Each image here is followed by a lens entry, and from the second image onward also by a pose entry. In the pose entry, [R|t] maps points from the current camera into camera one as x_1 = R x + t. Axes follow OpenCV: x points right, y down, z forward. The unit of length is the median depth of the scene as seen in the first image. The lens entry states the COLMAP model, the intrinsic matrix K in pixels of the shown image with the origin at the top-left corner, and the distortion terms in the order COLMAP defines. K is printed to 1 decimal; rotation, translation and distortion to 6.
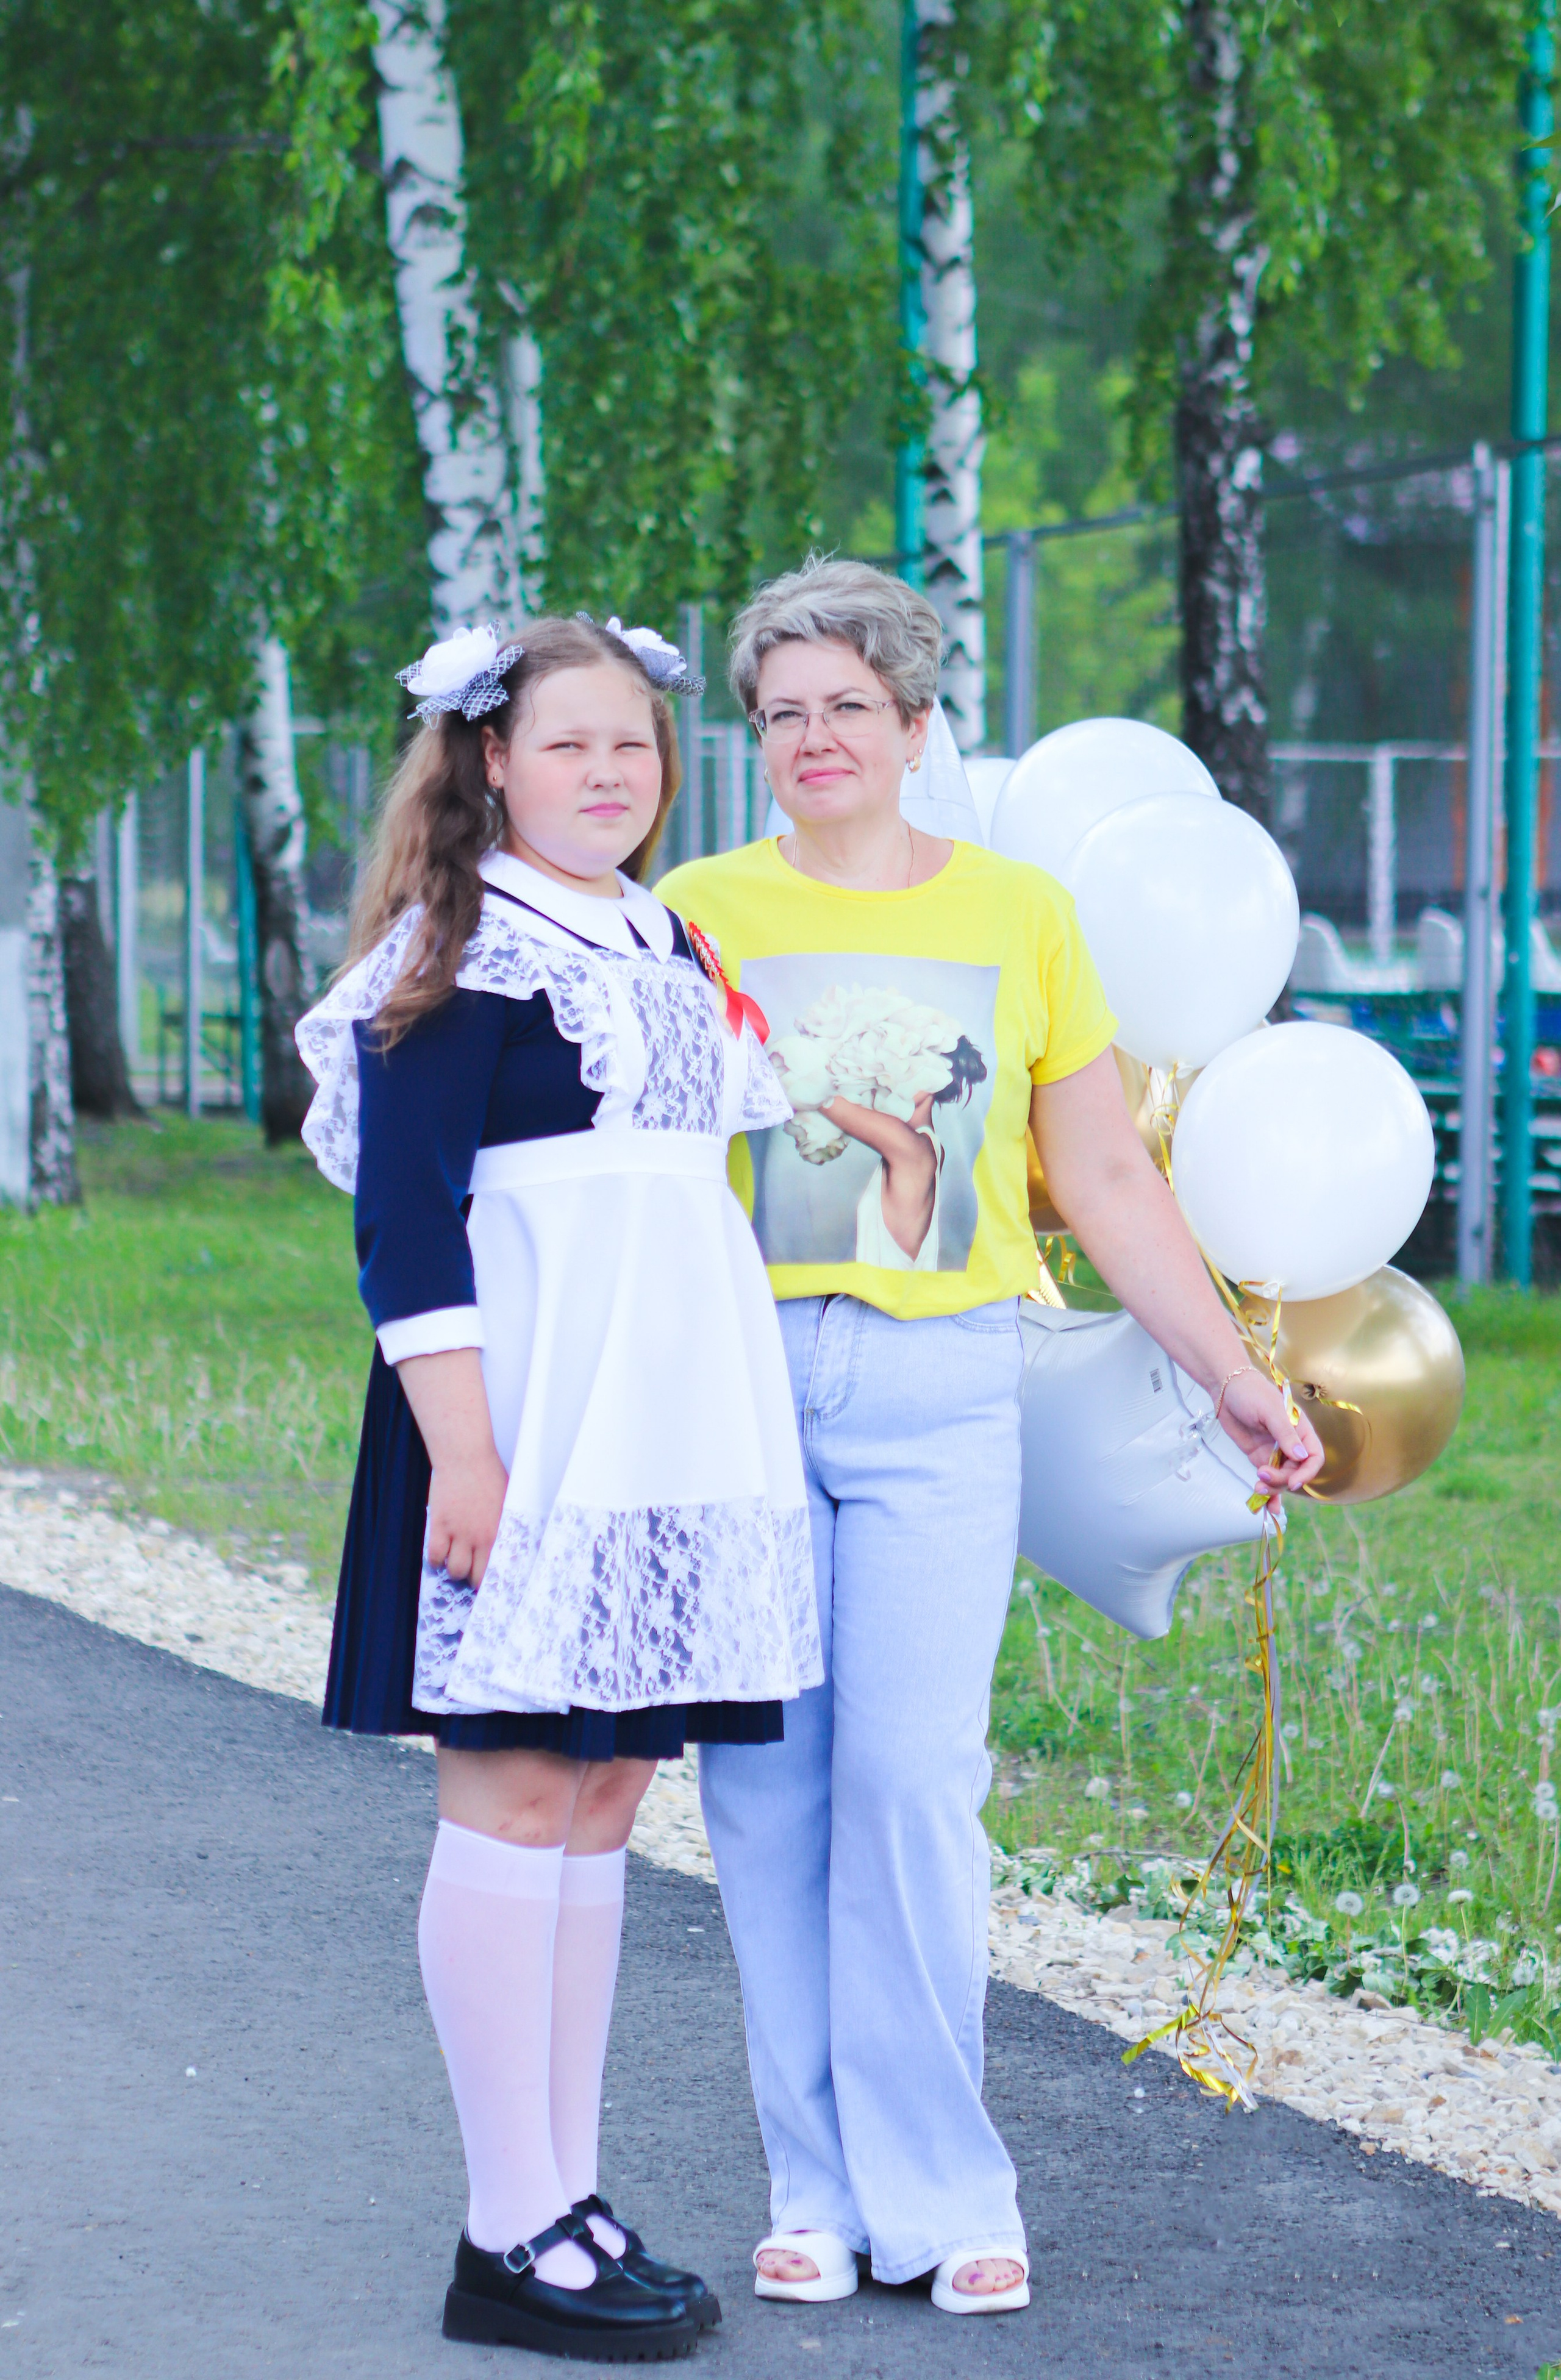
lens RADIAL K [[7868.3, 0, 844.7], [0, 7868.3, 1148.5], [0, 0, 1]] dist [0.105762, 2.698521]
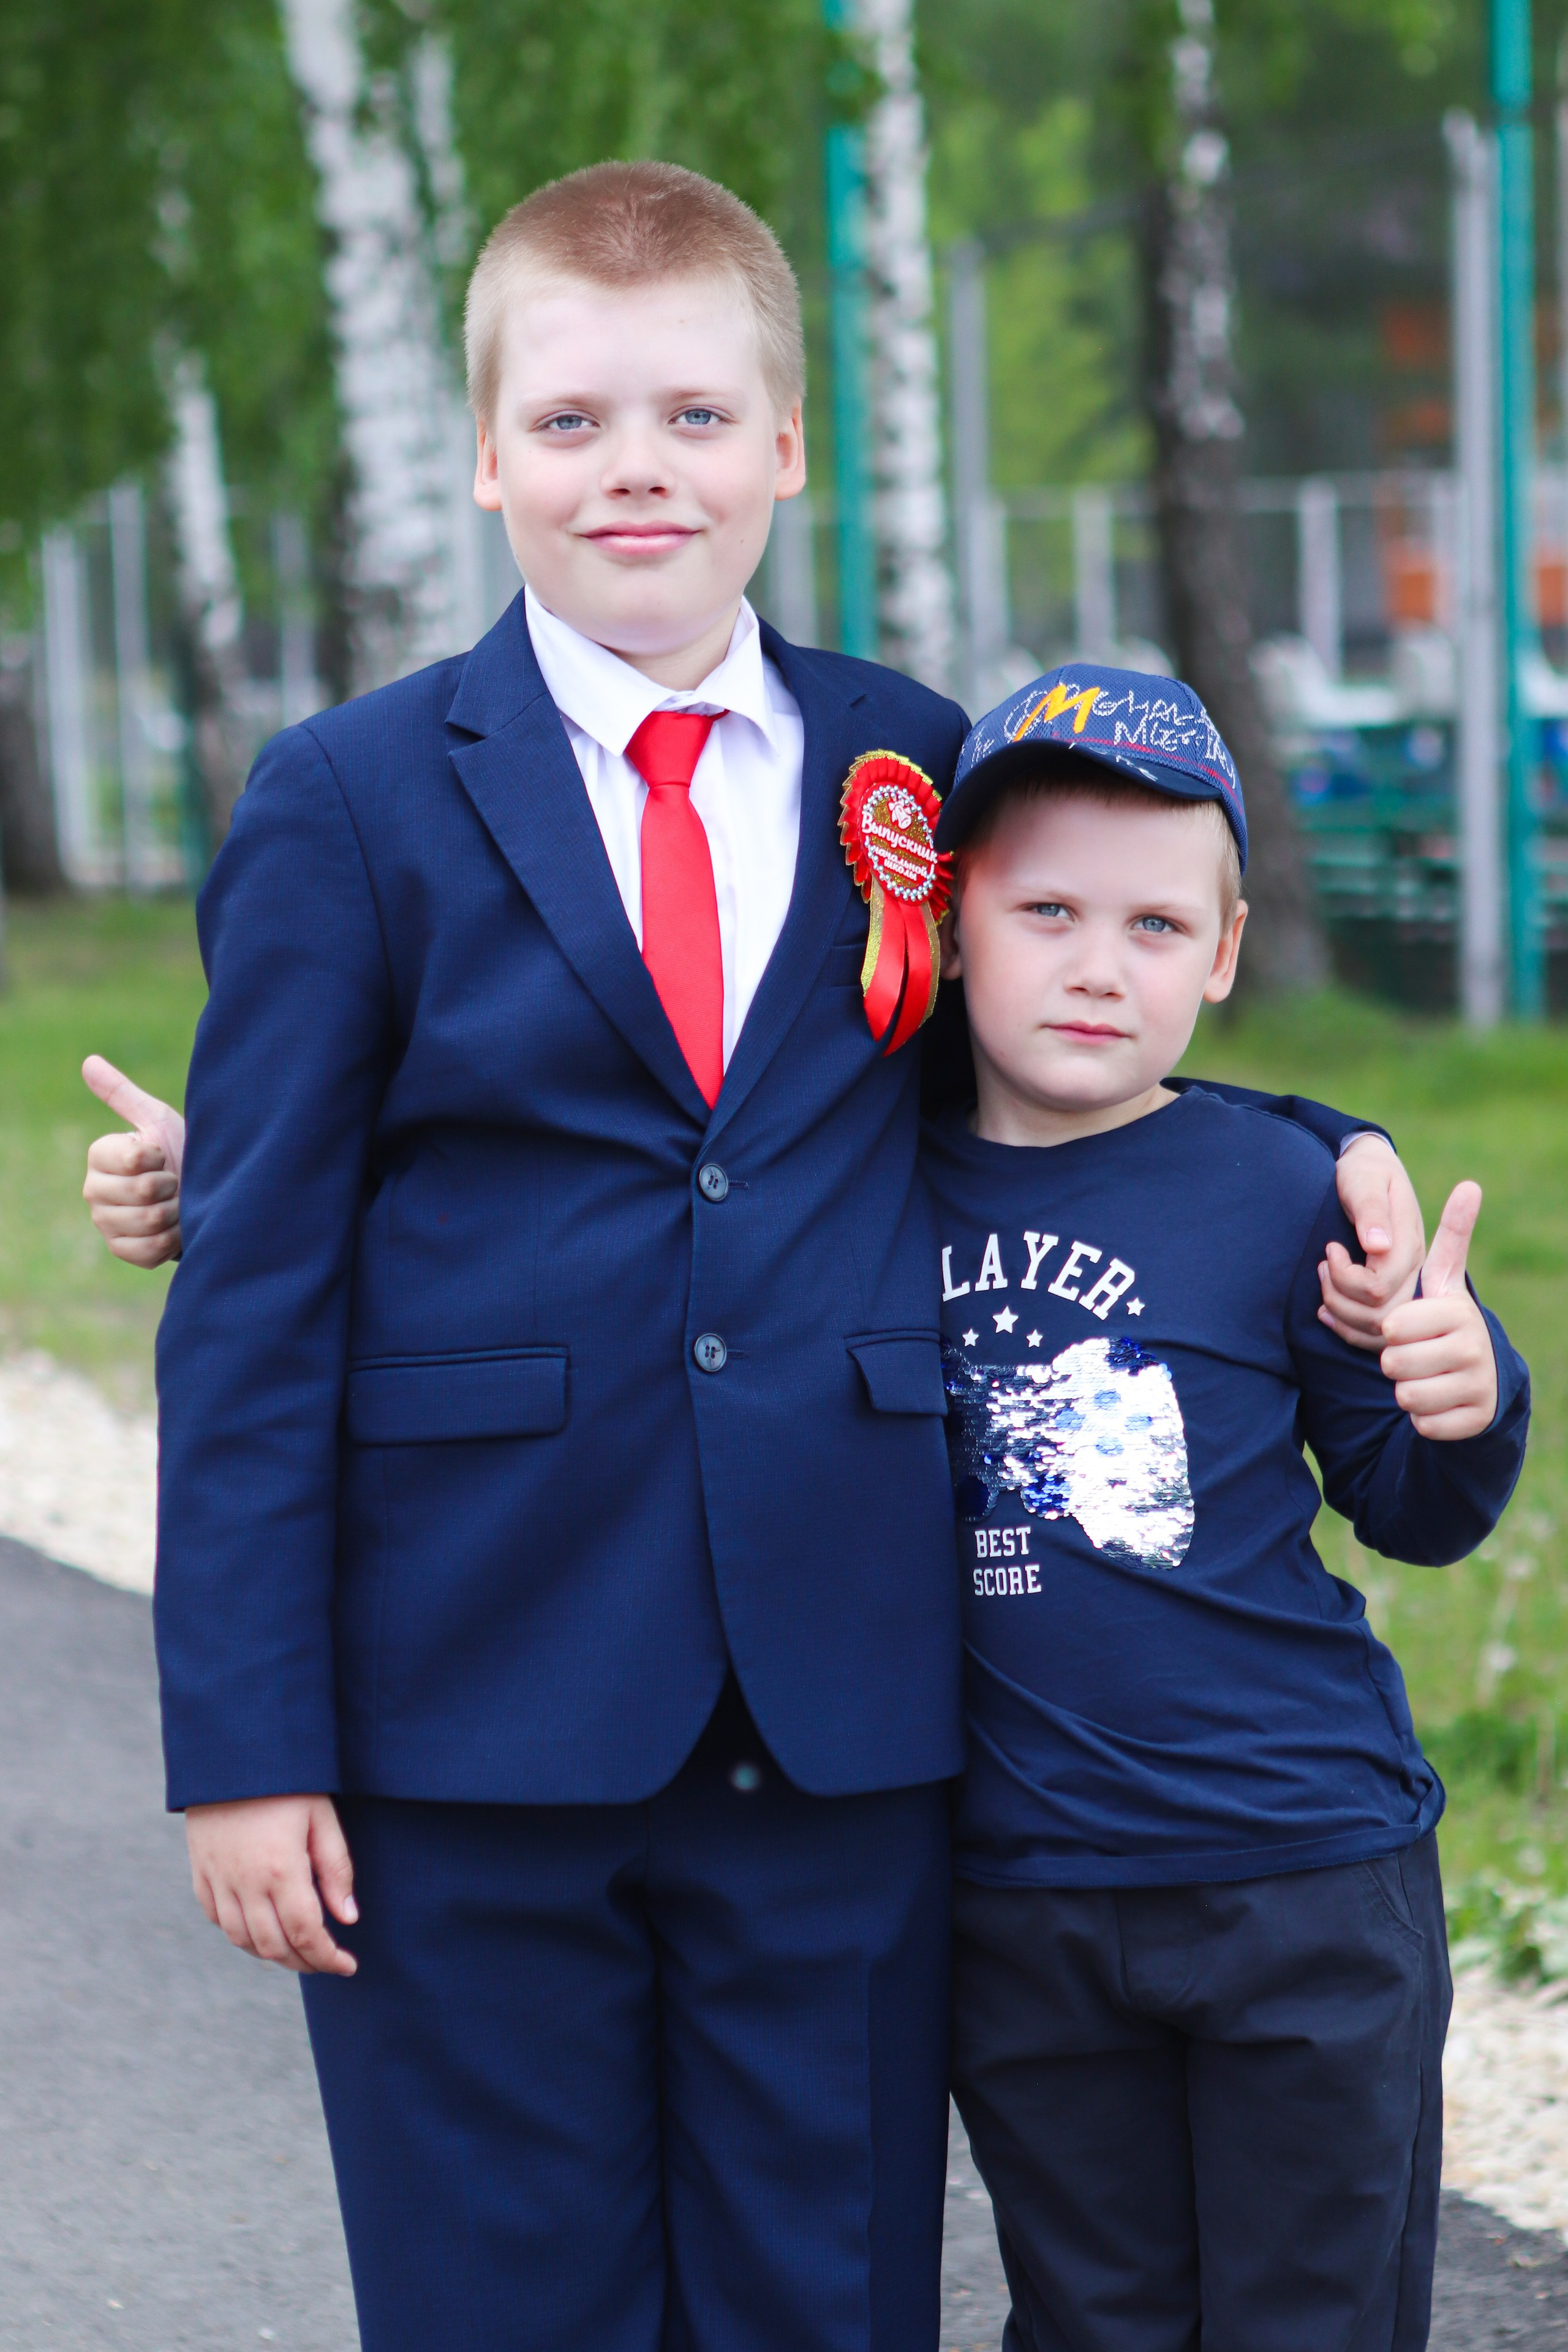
lens RADIAL K [[7345.8, 0, 790.6], [0, 7345.8, 1175.8], [0, 0, 1]] dist [0.257918, 1.143048]
pose [[0.999297, -0.037413, -0.002398, -0.000774], [0.037476, 0.998612, 0.037014, -0.000510], [0.001010, -0.037077, 0.999312, 0.186044]]
